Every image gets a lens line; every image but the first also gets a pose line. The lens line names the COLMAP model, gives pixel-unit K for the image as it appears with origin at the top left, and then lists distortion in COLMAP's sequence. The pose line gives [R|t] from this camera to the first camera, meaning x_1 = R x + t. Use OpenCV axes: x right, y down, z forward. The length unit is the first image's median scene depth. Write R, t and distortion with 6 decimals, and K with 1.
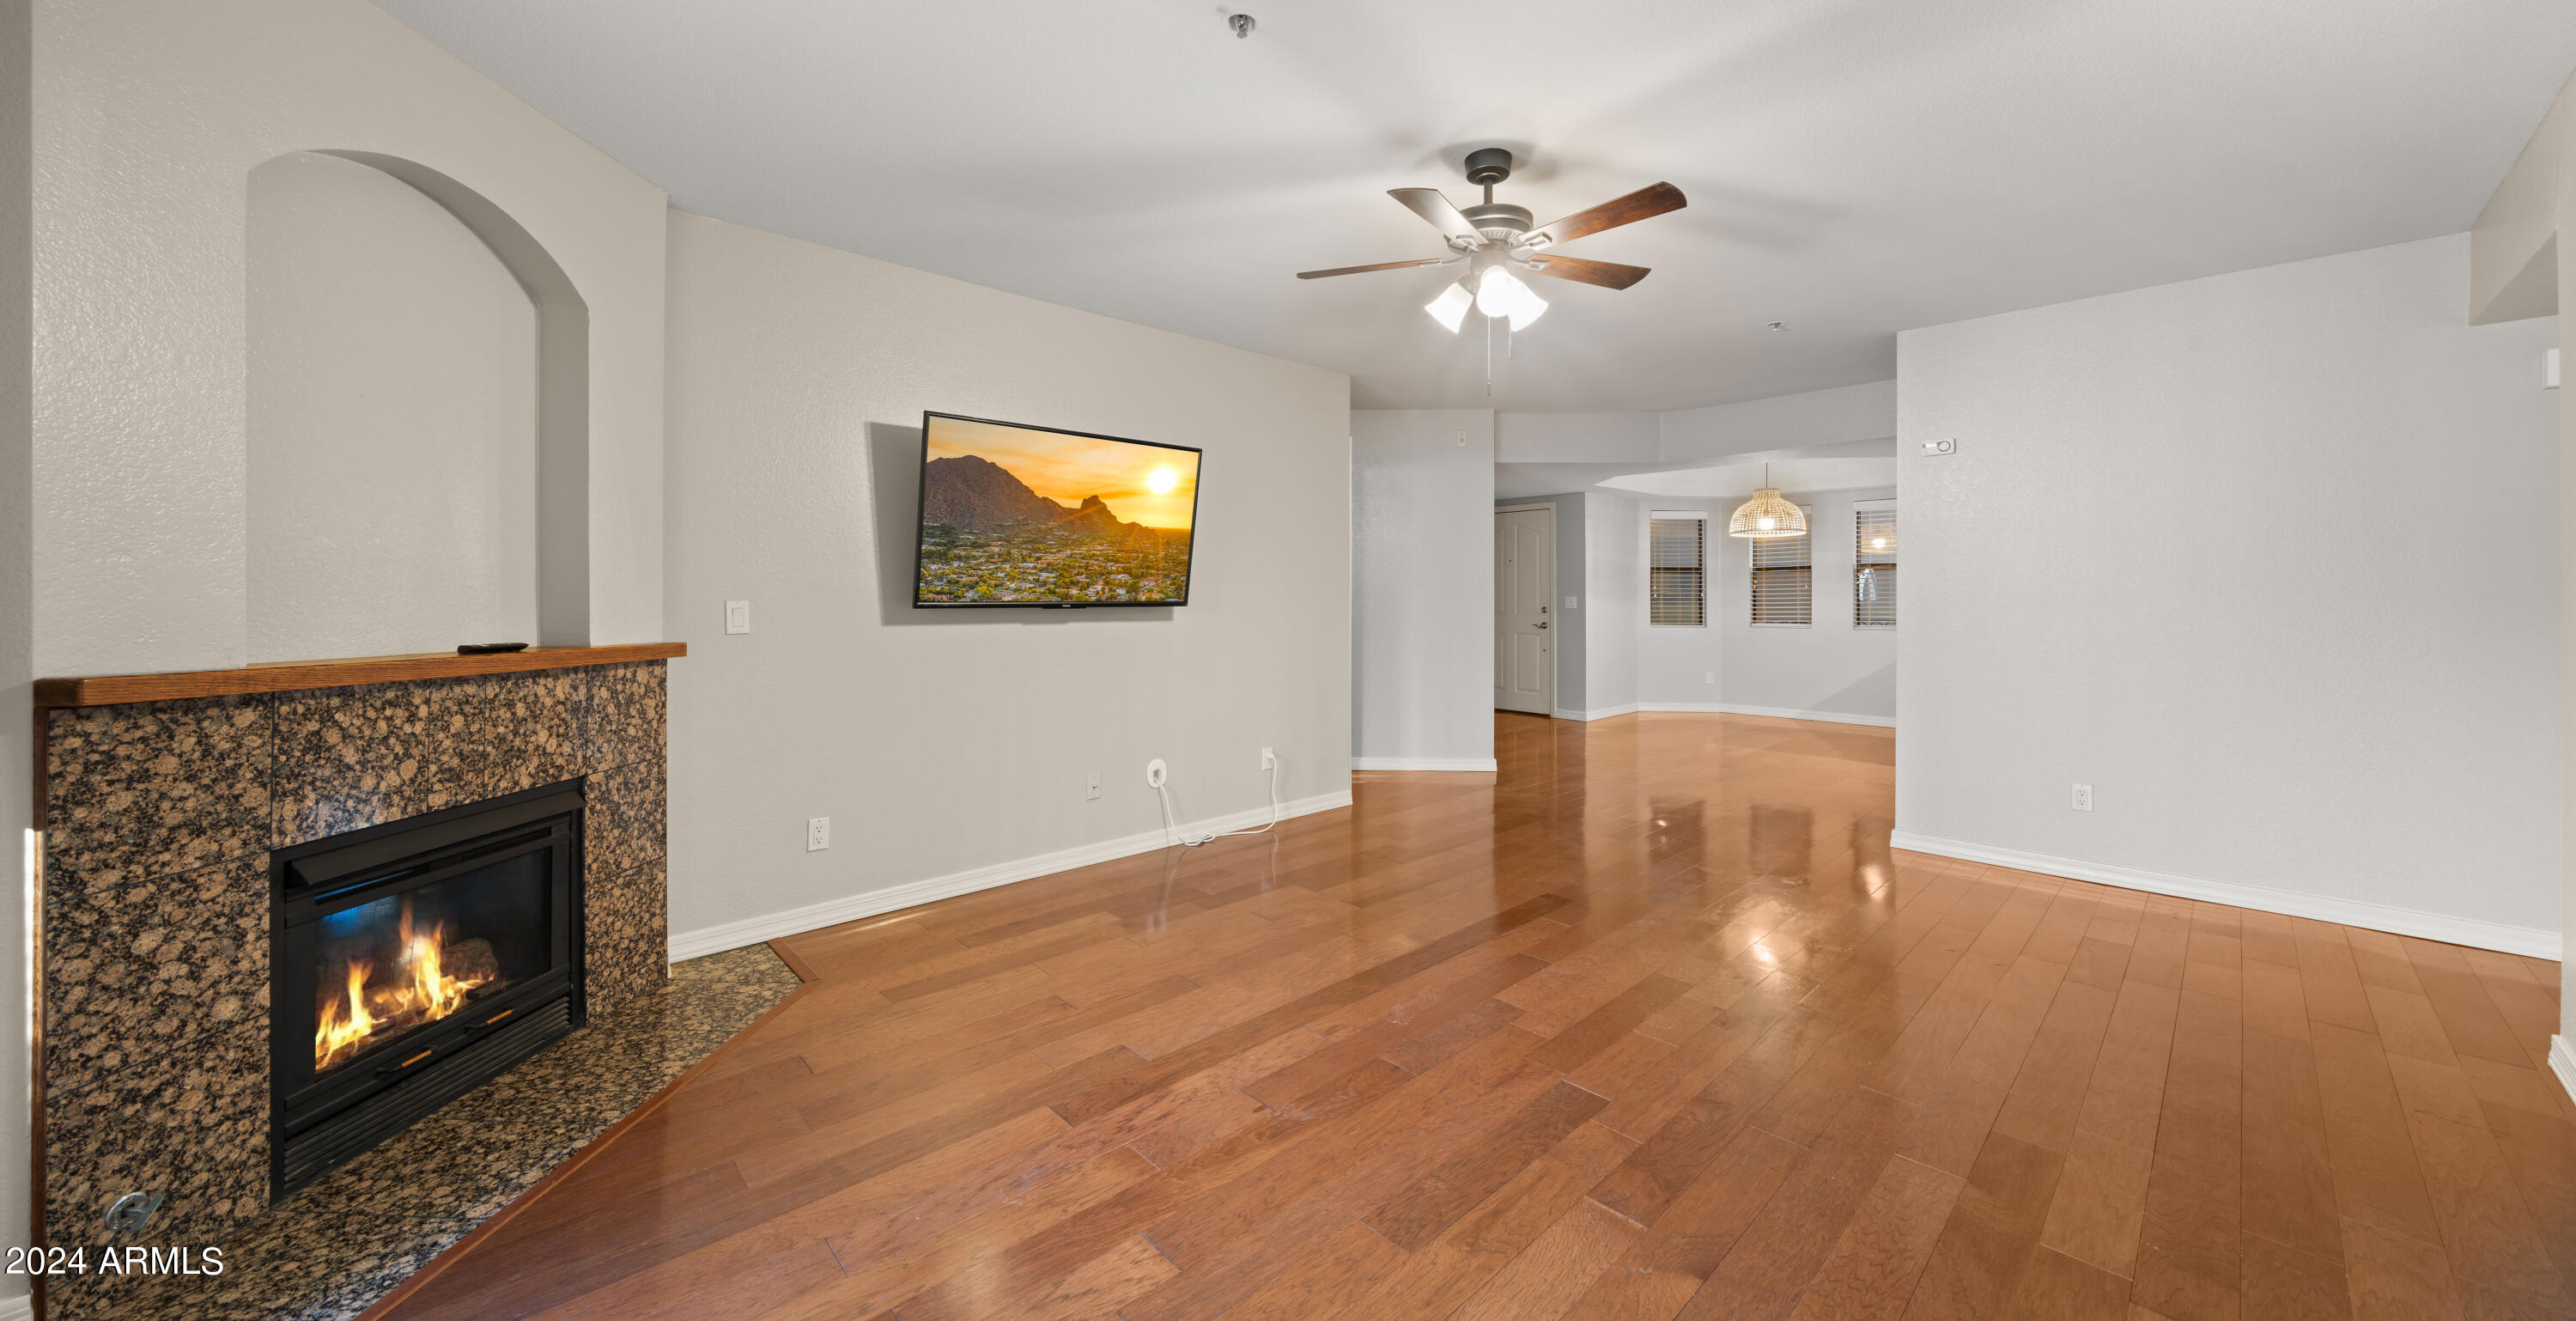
lens RADIAL K [[914.3, 0, 1299.5], [0, 914.3, 591.6], [0, 0, 1]] dist [-0.000695, -0.000188]
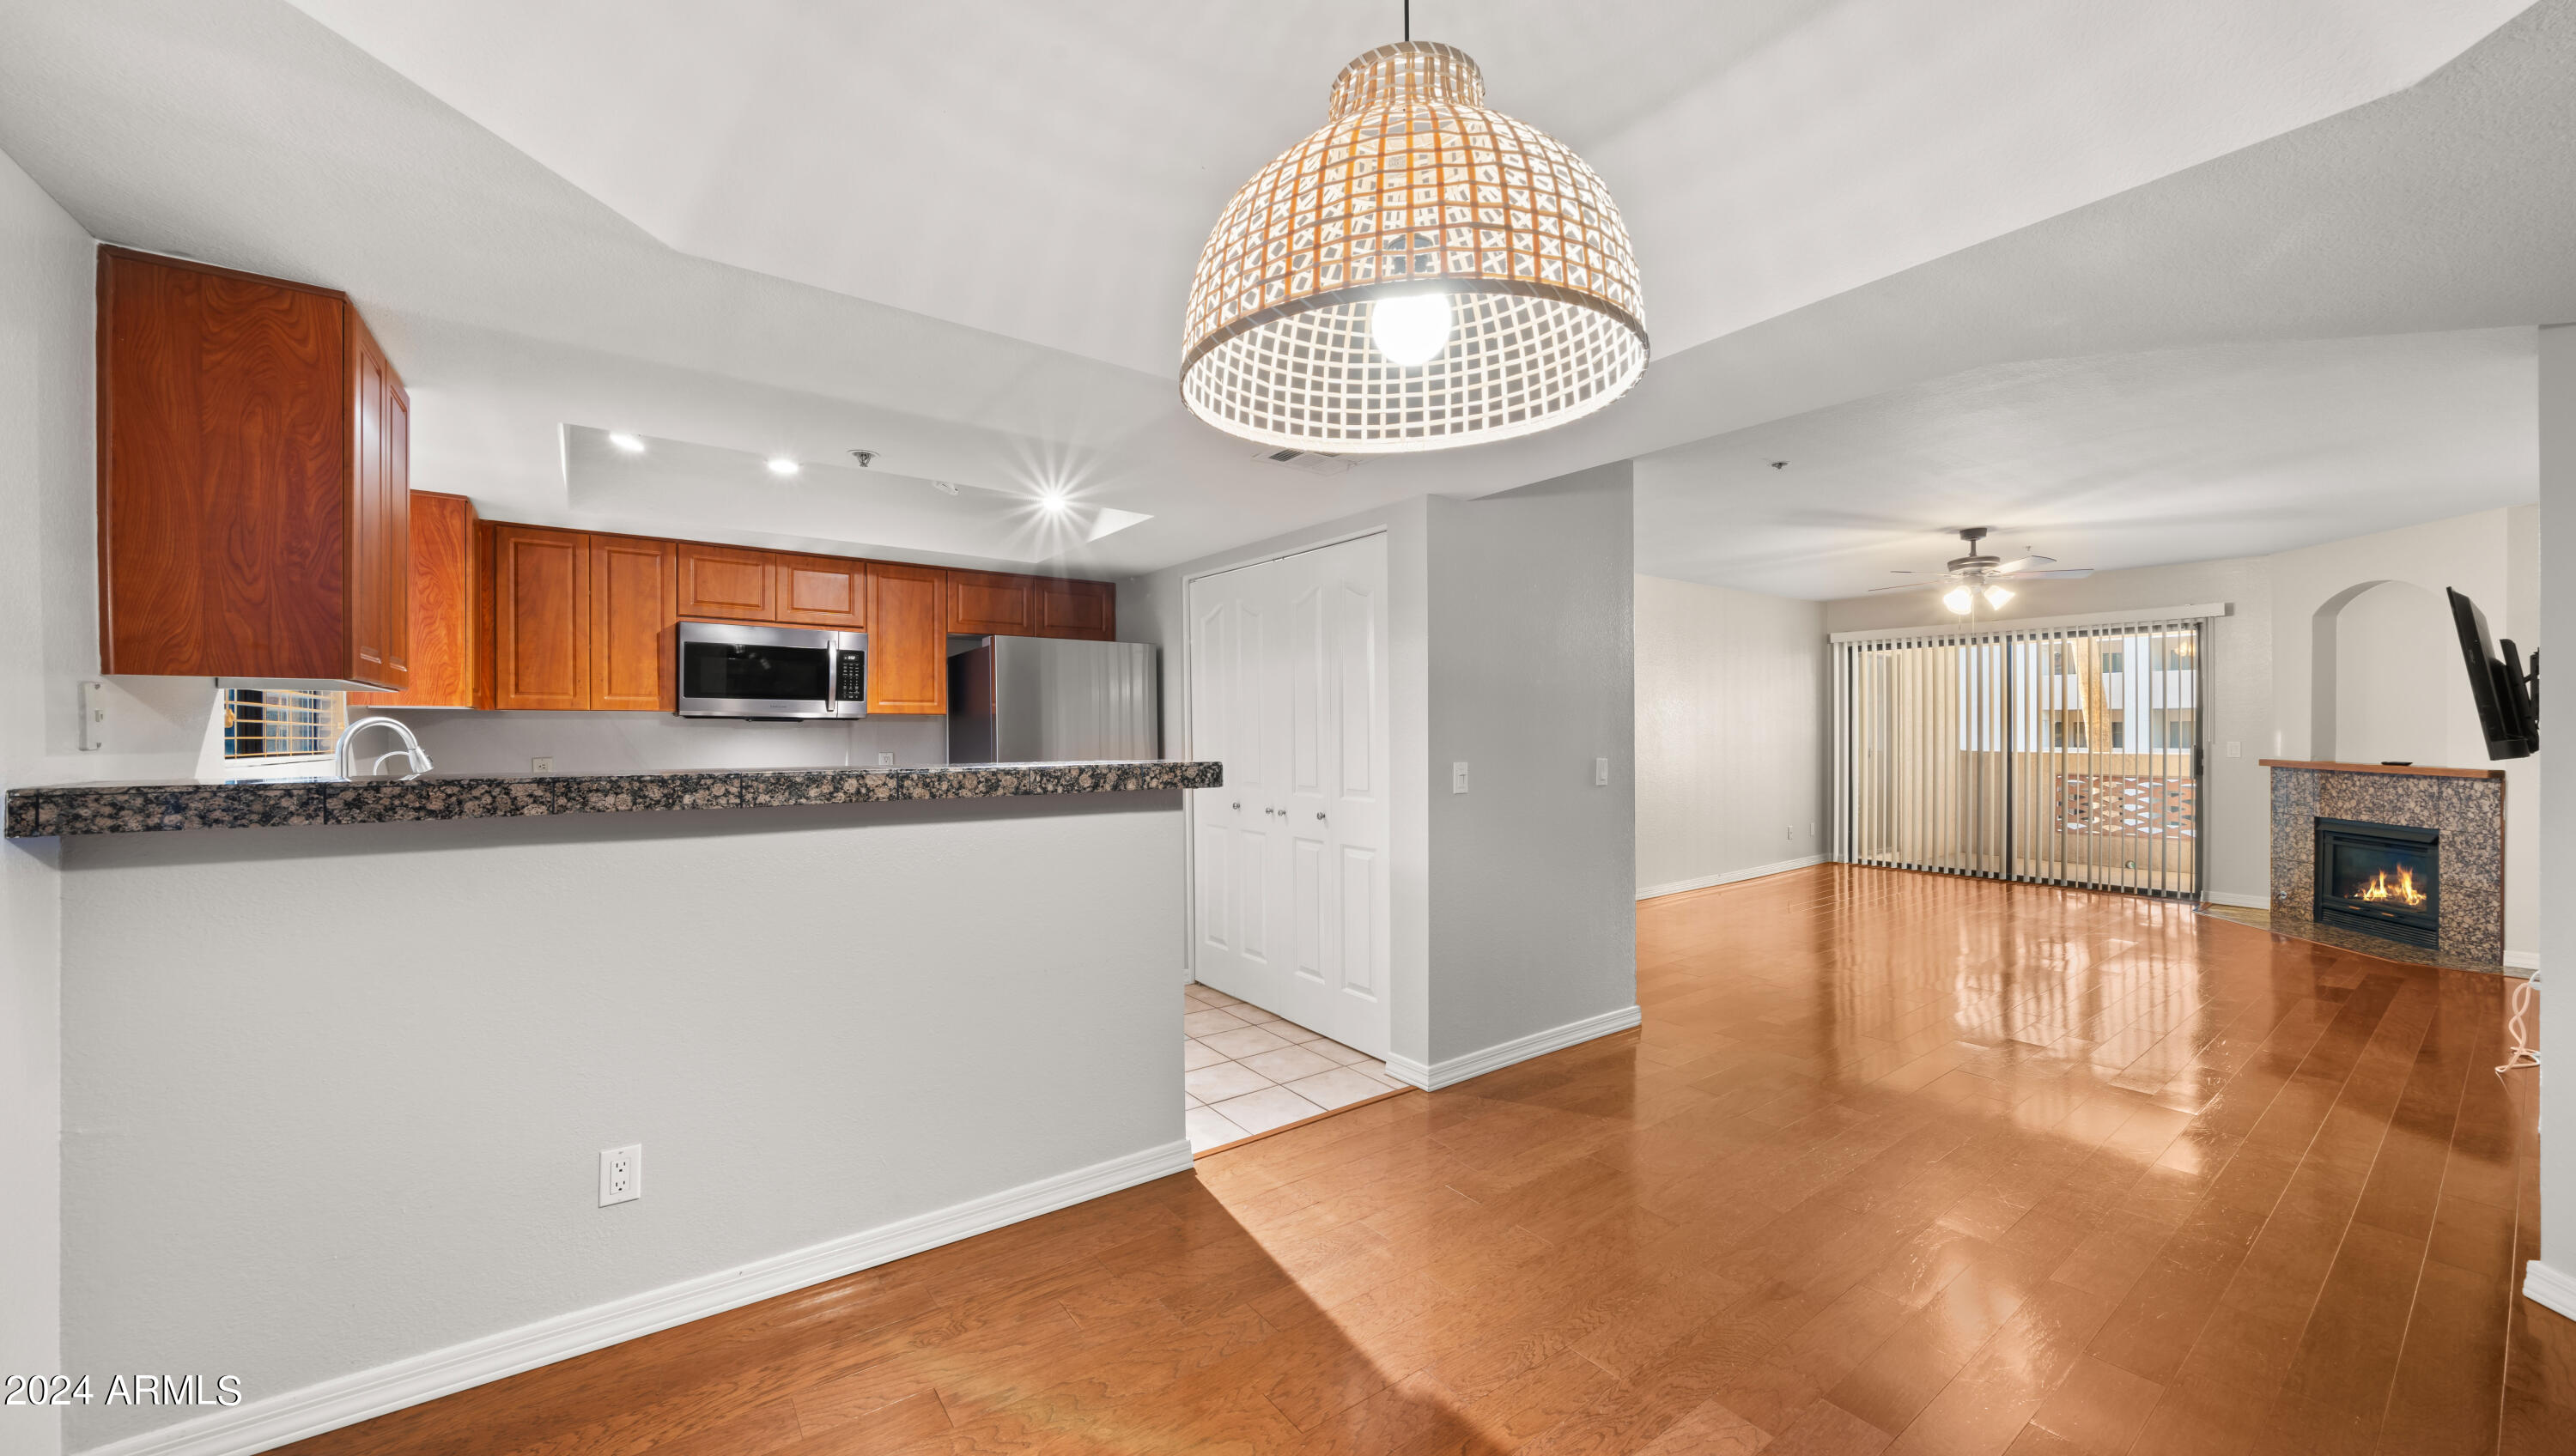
lens RADIAL K [[927.0, 0, 1288.0], [0, 927.0, 728.0], [0, 0, 1]] dist [-0.000138, 0.000310]
pose [[-0.990406, 0.001708, 0.138181, 0.444557], [0.001051, 0.999988, -0.004823, -0.006074], [-0.138188, -0.004632, -0.990395, 1.017585]]
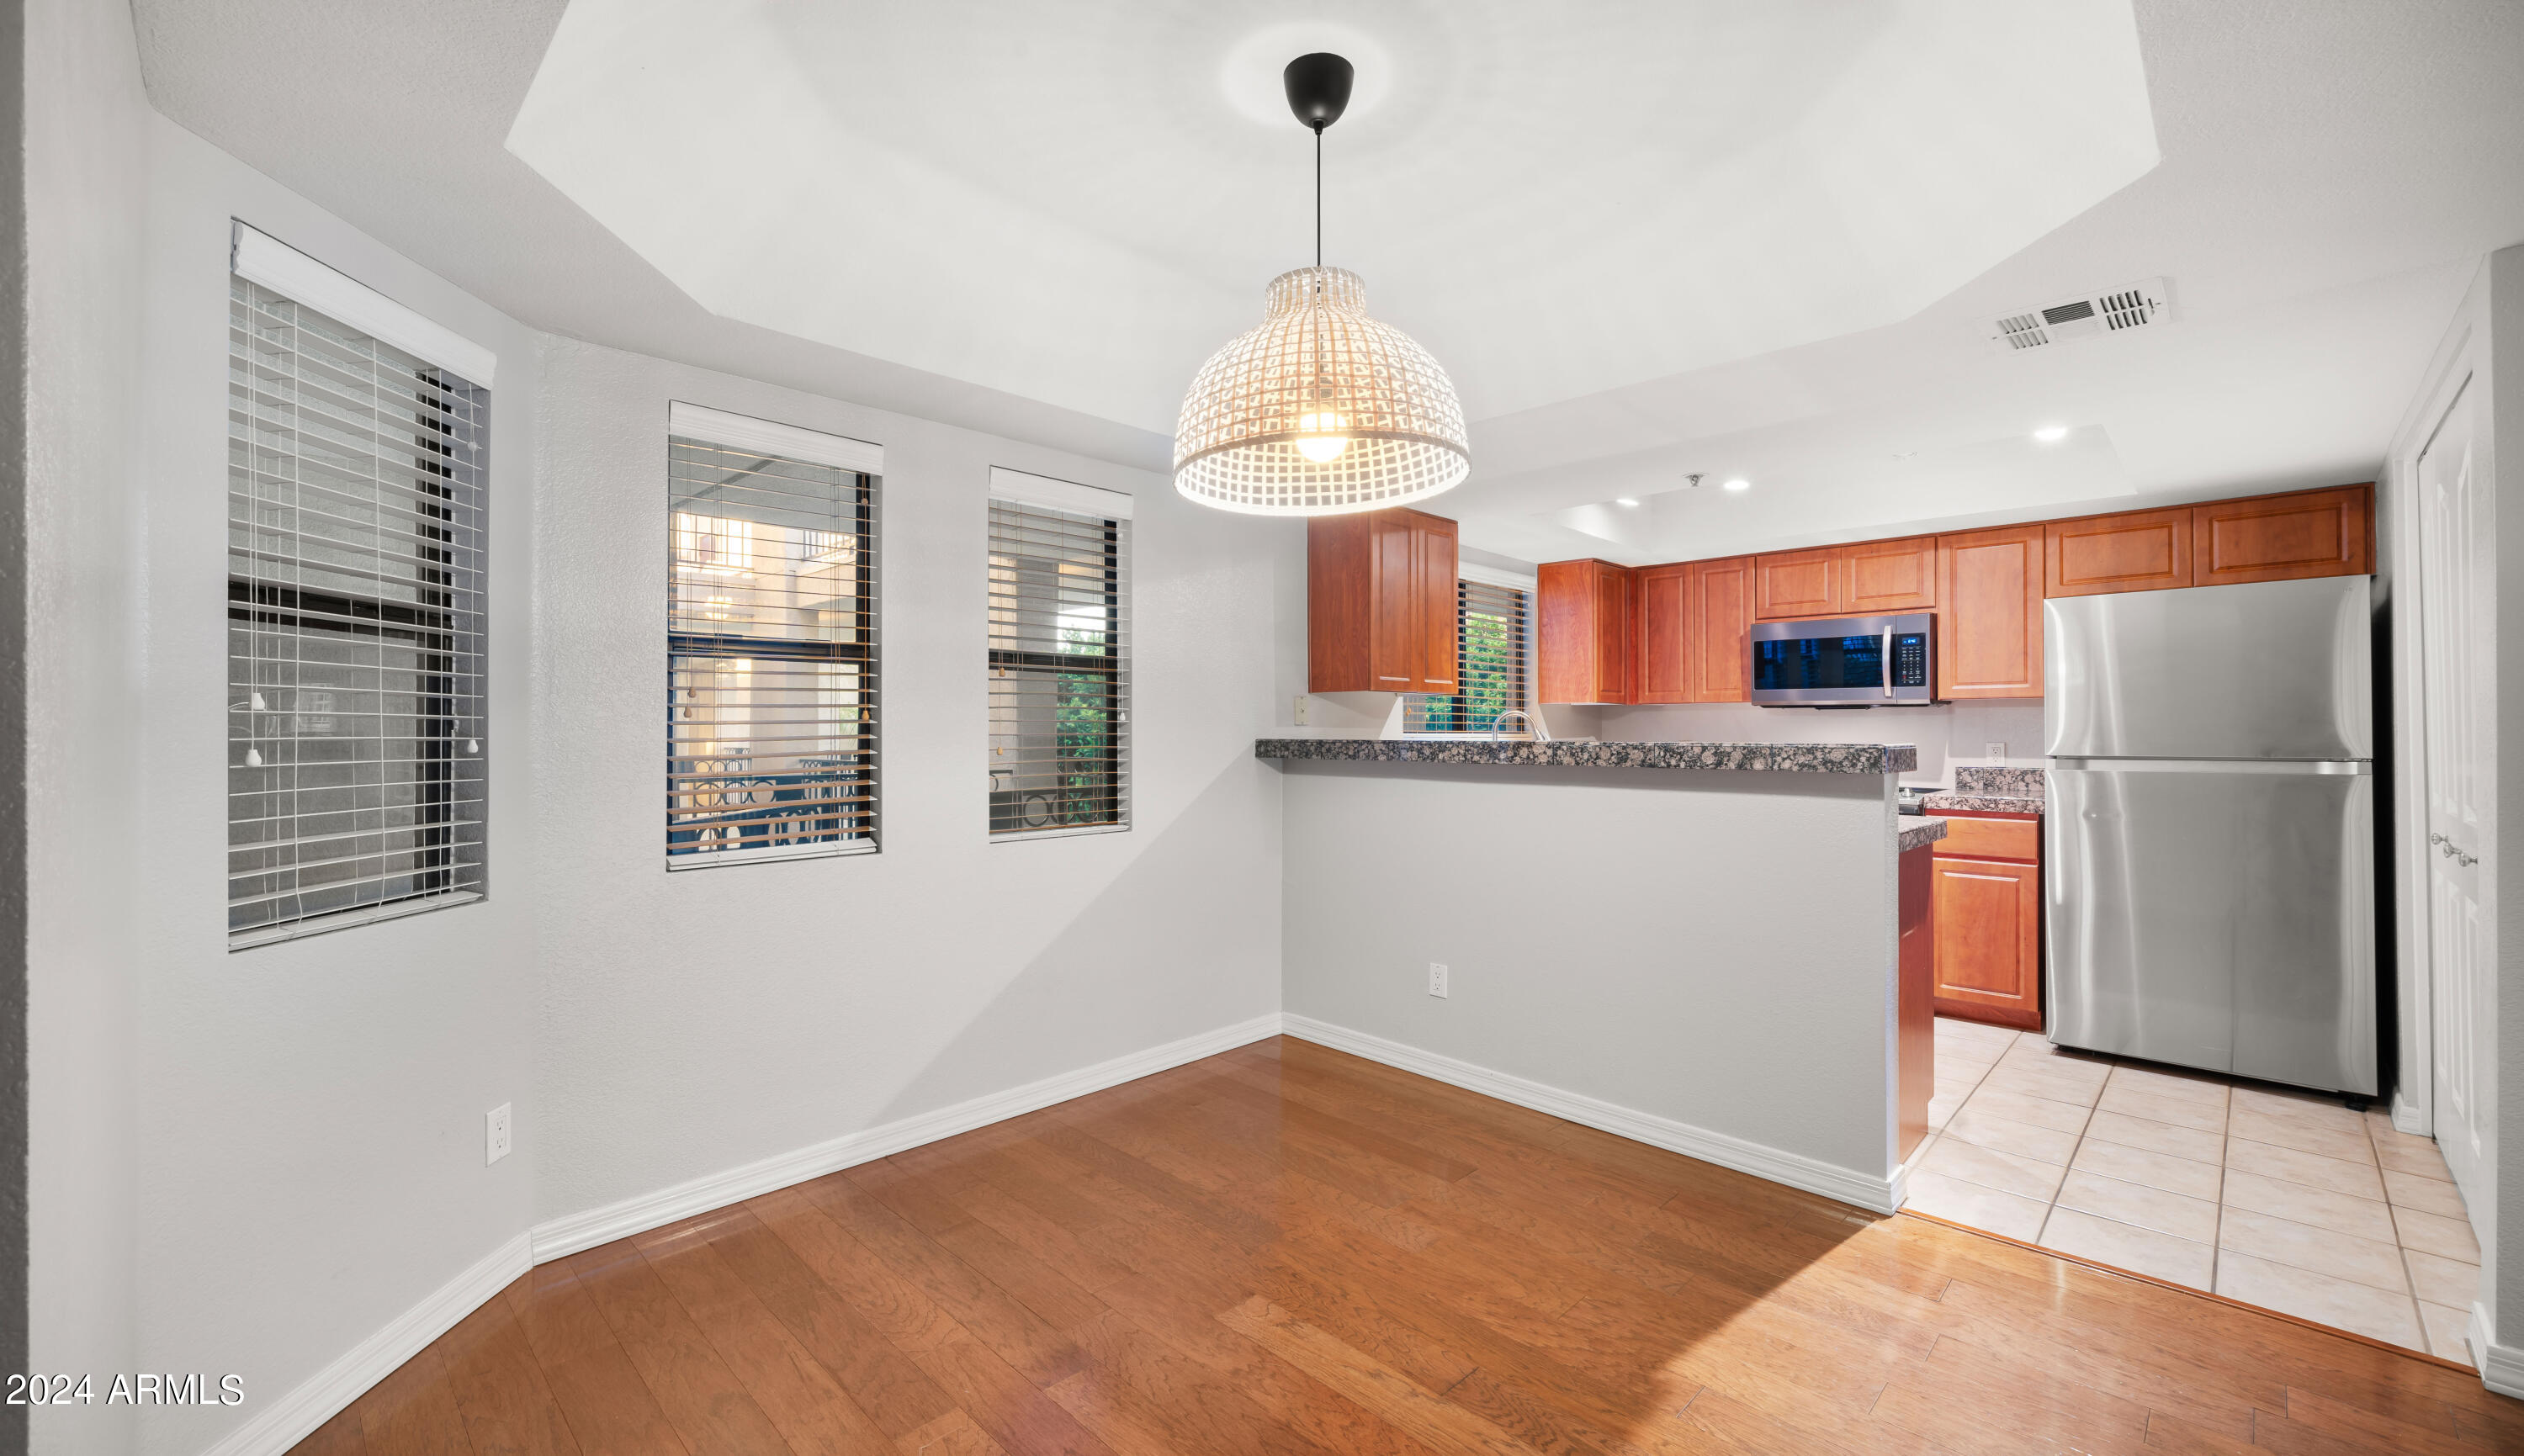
lens RADIAL K [[1037.9, 0, 1262.0], [0, 1037.9, 728.0], [0, 0, 1]] dist [-0.011930, -0.000048]
pose [[-0.021802, 0.002484, 0.999759, 0.215345], [-0.000405, 0.999997, -0.002494, -0.000102], [-0.999762, -0.000460, -0.021801, 0.895970]]
